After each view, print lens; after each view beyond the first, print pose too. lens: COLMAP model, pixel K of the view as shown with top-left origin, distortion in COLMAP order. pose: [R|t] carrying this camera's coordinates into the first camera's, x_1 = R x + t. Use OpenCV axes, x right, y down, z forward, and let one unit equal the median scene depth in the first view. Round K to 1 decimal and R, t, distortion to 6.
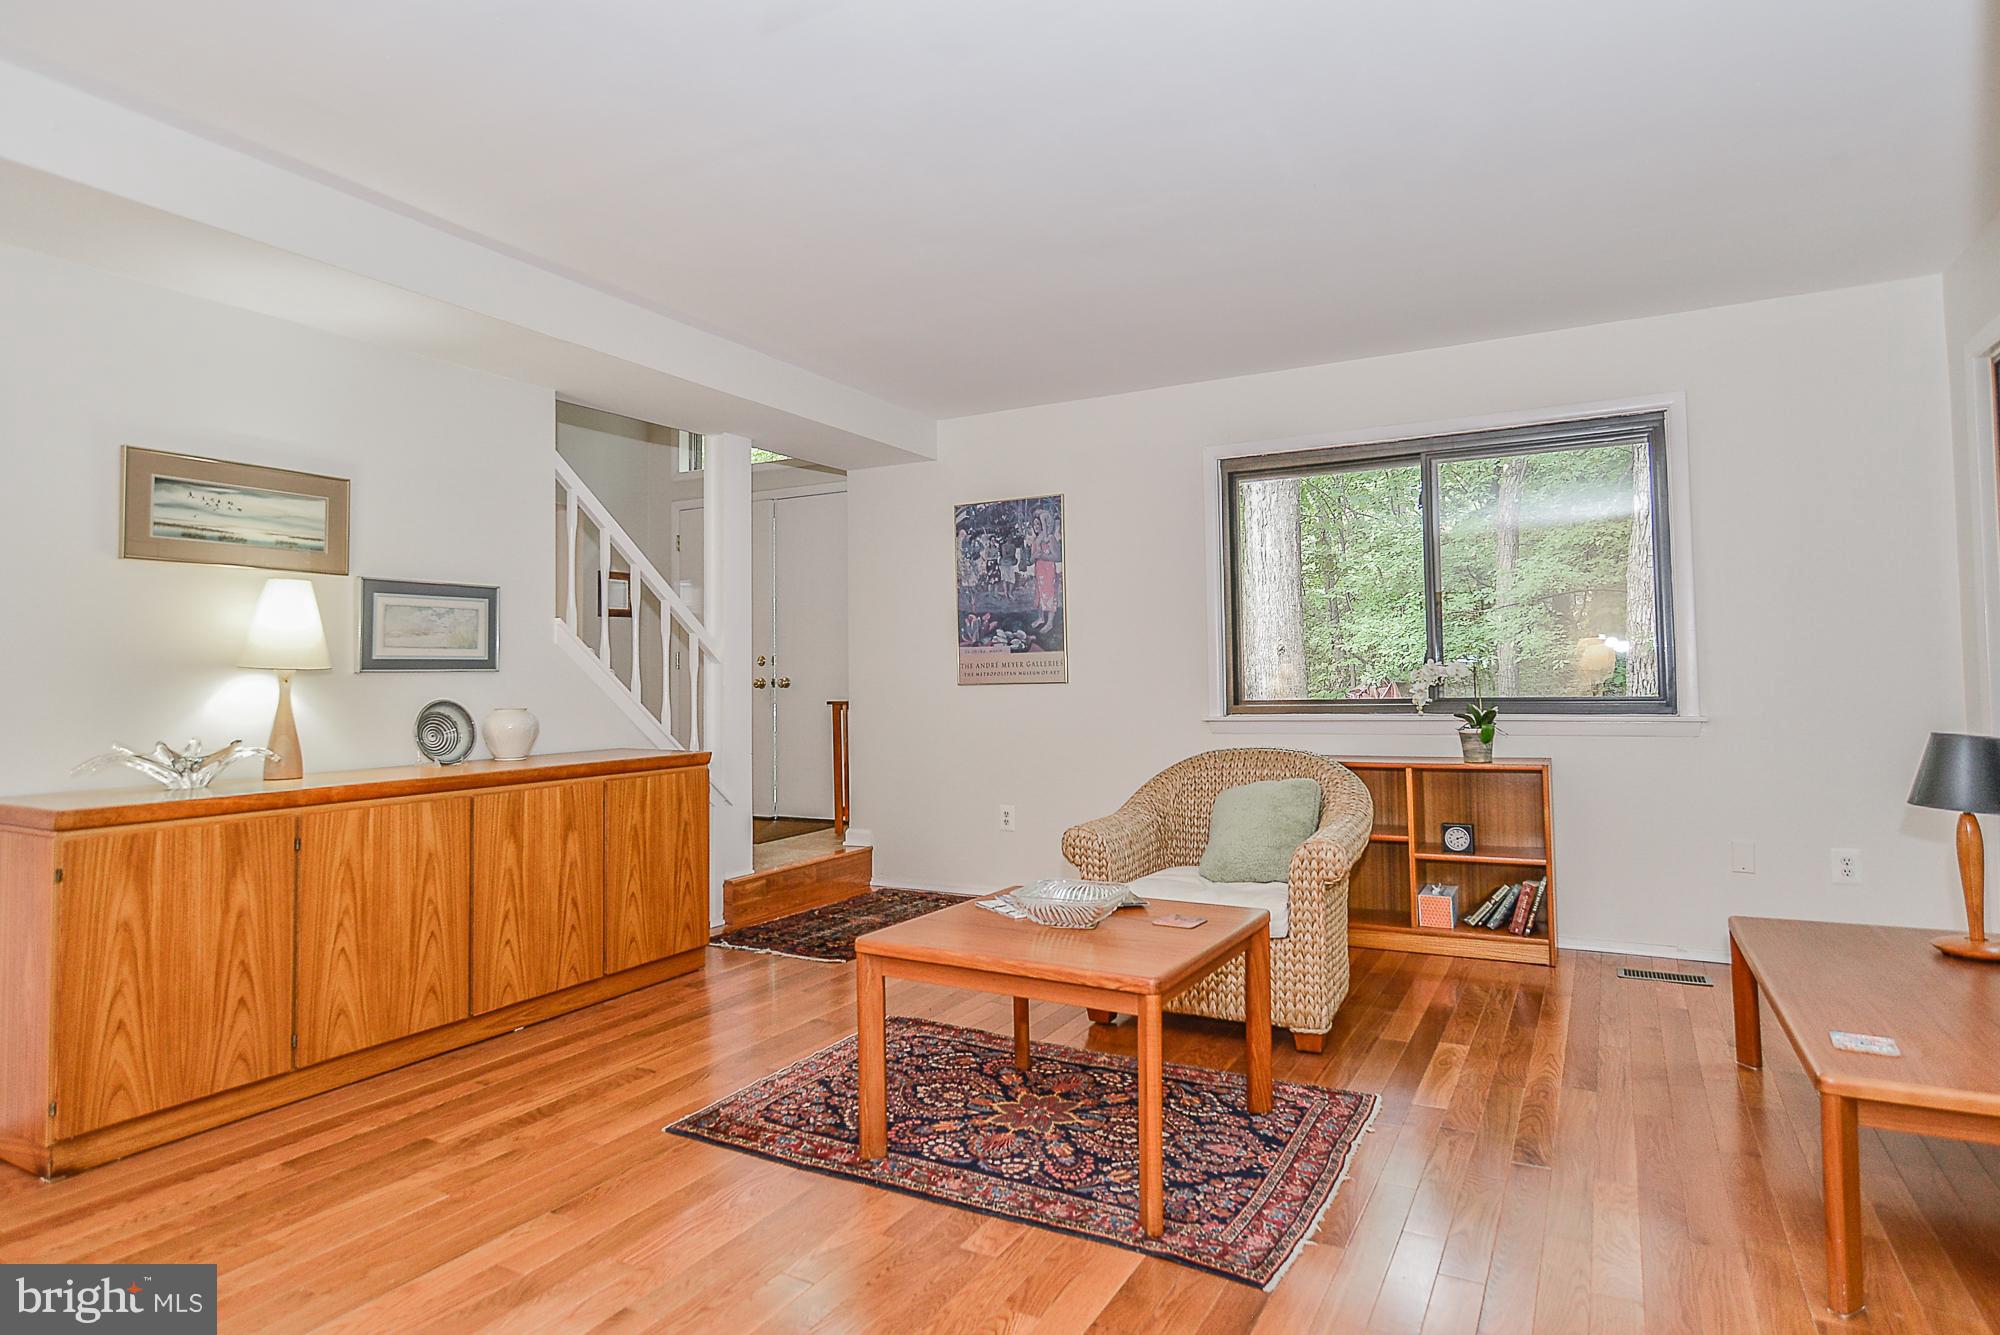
lens RADIAL K [[1133.3, 0, 1005.5], [0, 1133.3, 676.2], [0, 0, 1]] dist [-0.025632, 0.028446]
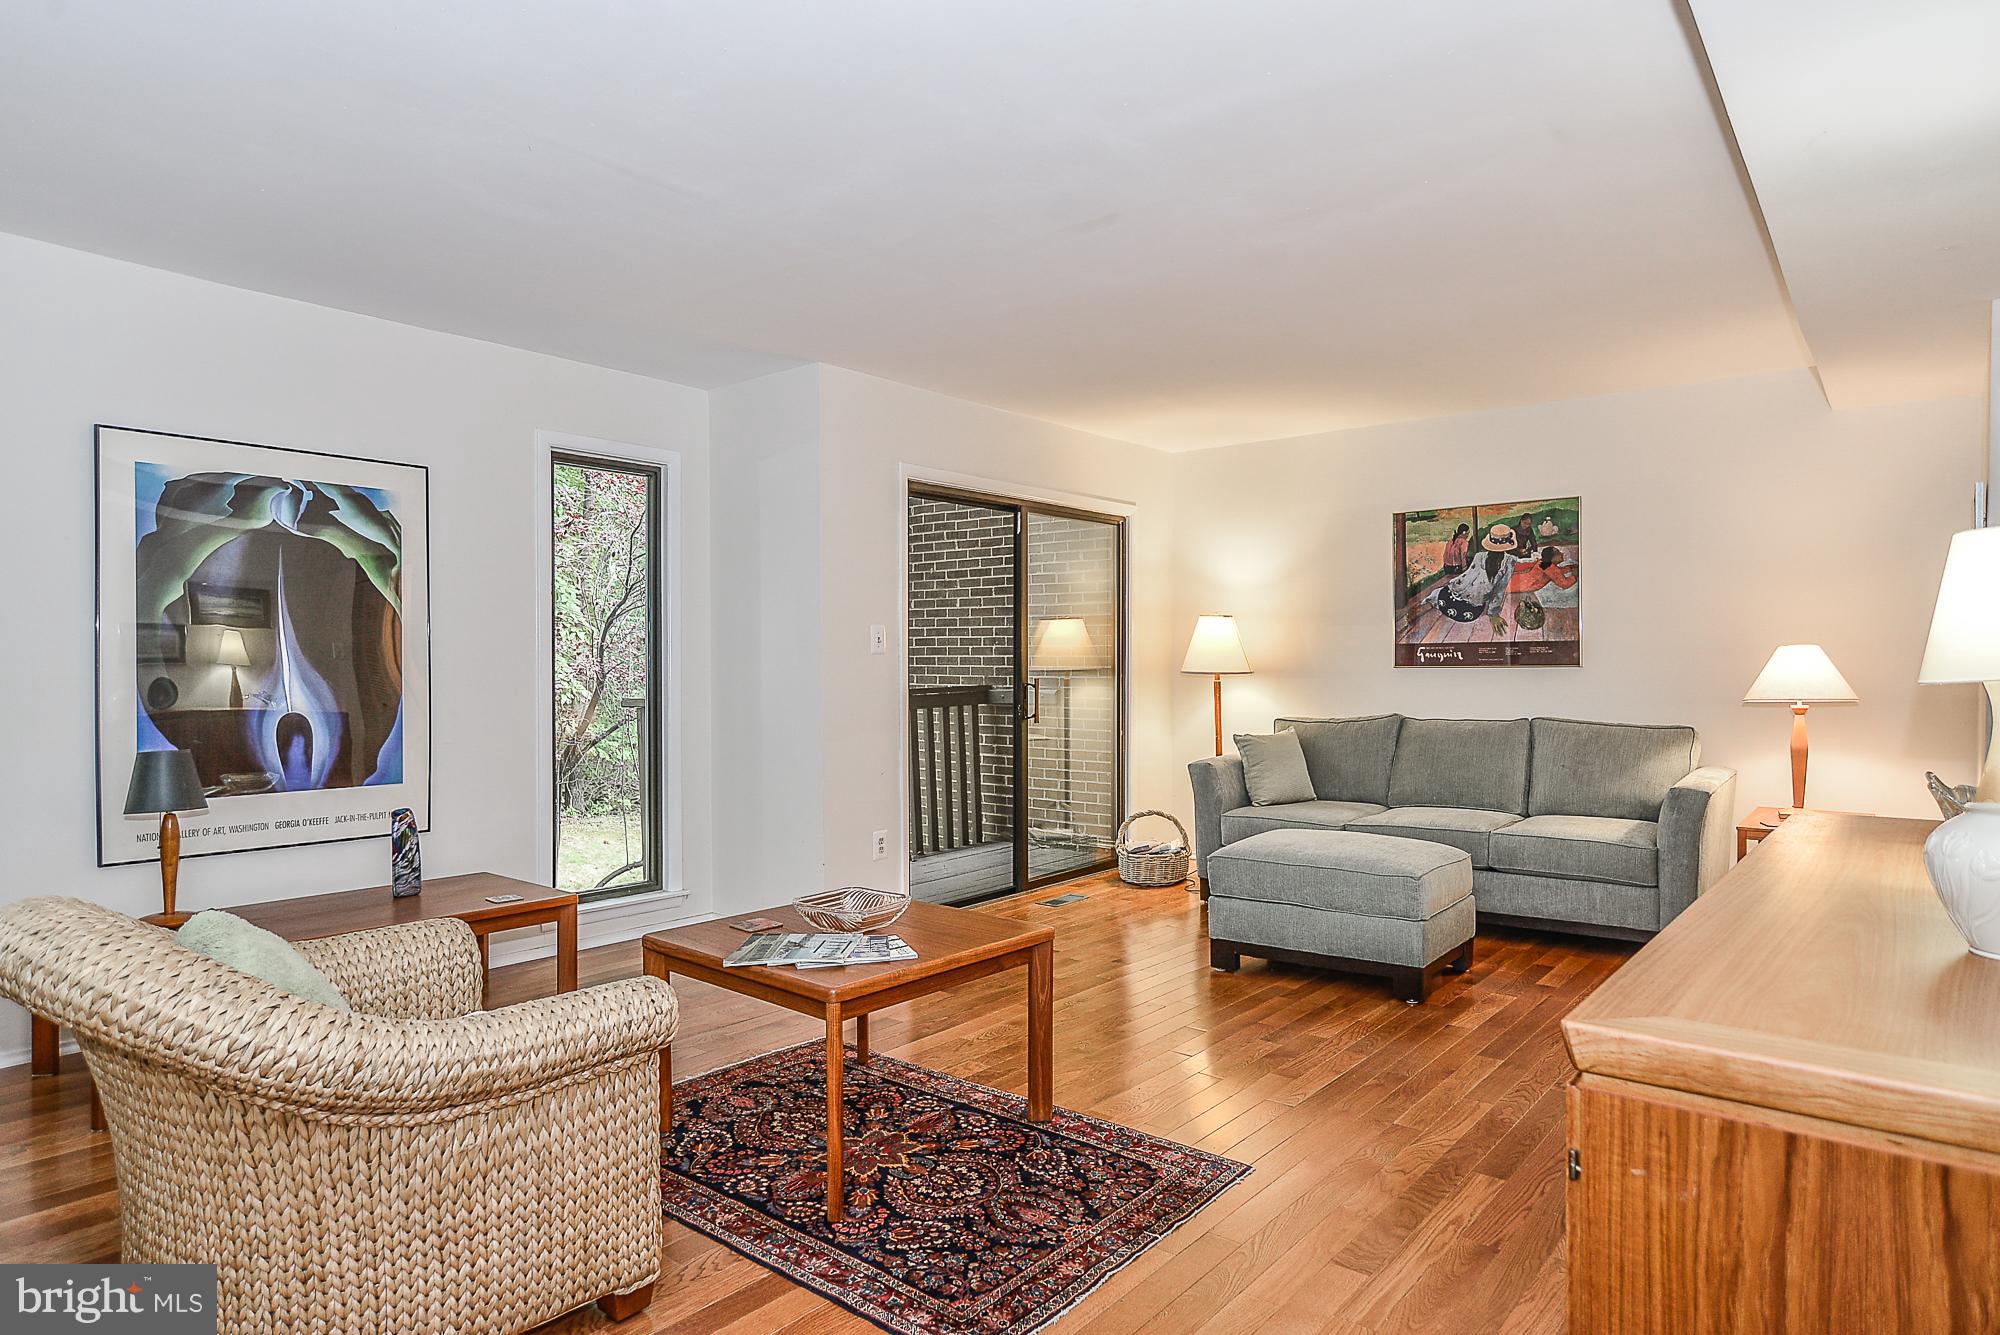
lens RADIAL K [[1133.3, 0, 1005.5], [0, 1133.3, 676.2], [0, 0, 1]] dist [-0.025632, 0.028446]
pose [[-0.982153, 0.013912, 0.187567, -0.281426], [0.015273, 0.999866, 0.005811, -0.023479], [-0.187461, 0.008572, -0.982235, 1.975223]]
